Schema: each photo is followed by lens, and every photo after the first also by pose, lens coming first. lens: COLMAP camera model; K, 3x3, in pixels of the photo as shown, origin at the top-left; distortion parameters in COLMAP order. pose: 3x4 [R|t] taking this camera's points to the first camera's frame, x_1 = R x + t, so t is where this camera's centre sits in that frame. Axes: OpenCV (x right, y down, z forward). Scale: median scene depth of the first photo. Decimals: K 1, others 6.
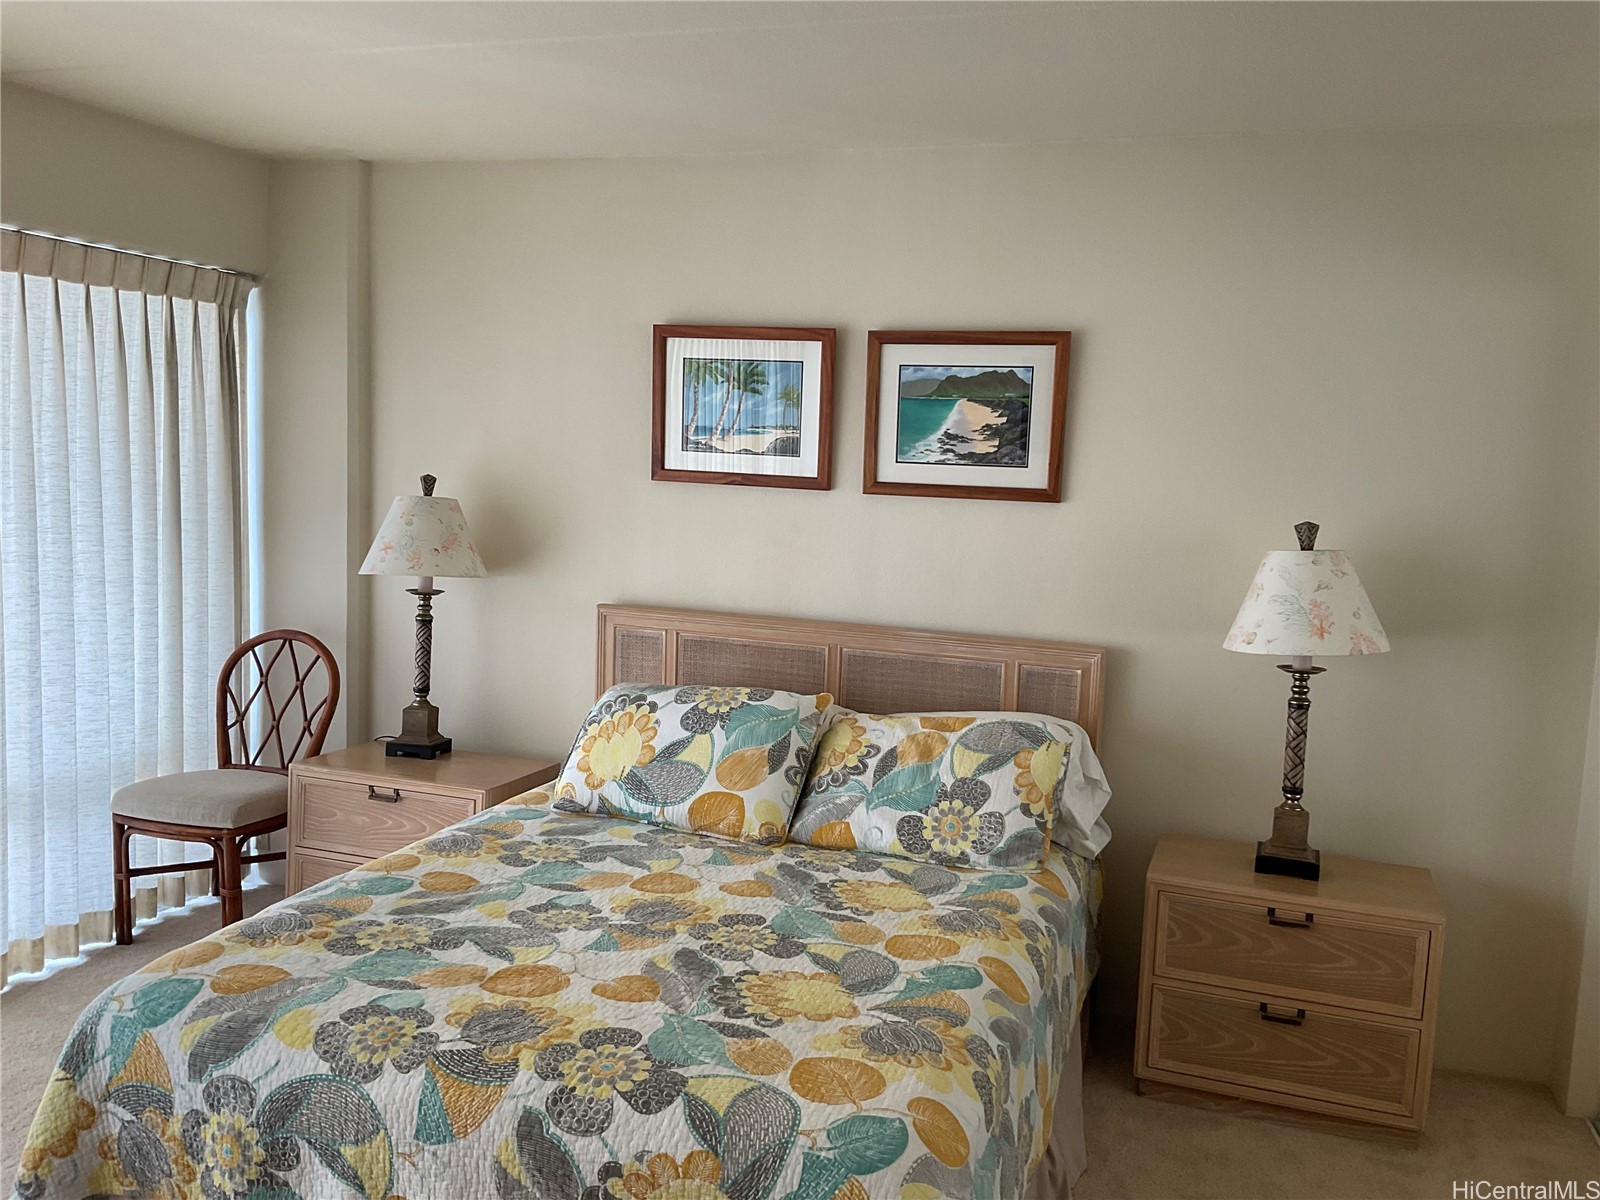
lens RADIAL K [[1328.4, 0, 762.4], [0, 1328.4, 598.4], [0, 0, 1]] dist [0.116429, -0.261483]
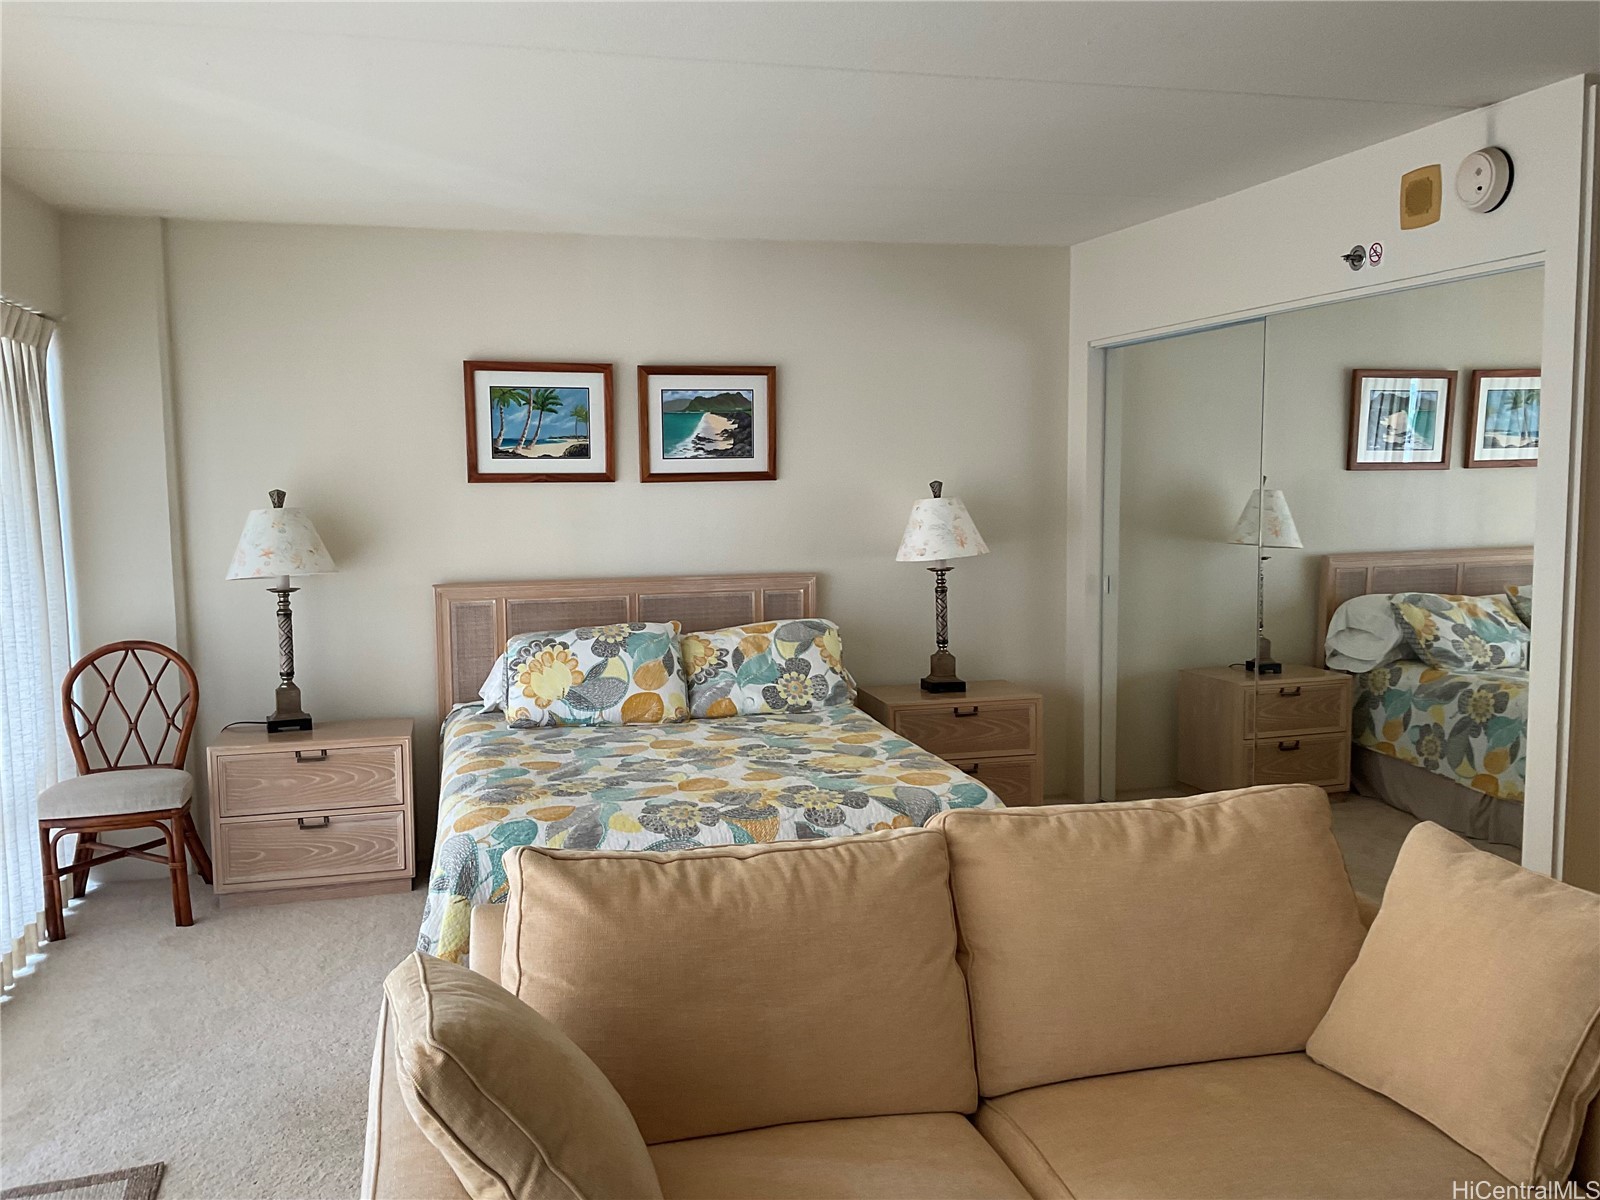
lens RADIAL K [[1337.2, 0, 800.0], [0, 1337.2, 600.0], [0, 0, 1]] dist [0.008249, 0.000880]
pose [[0.826341, -0.106883, 0.552934, -0.592536], [0.107740, 0.993694, 0.031070, 0.017961], [-0.552768, 0.033899, 0.832645, -0.254268]]
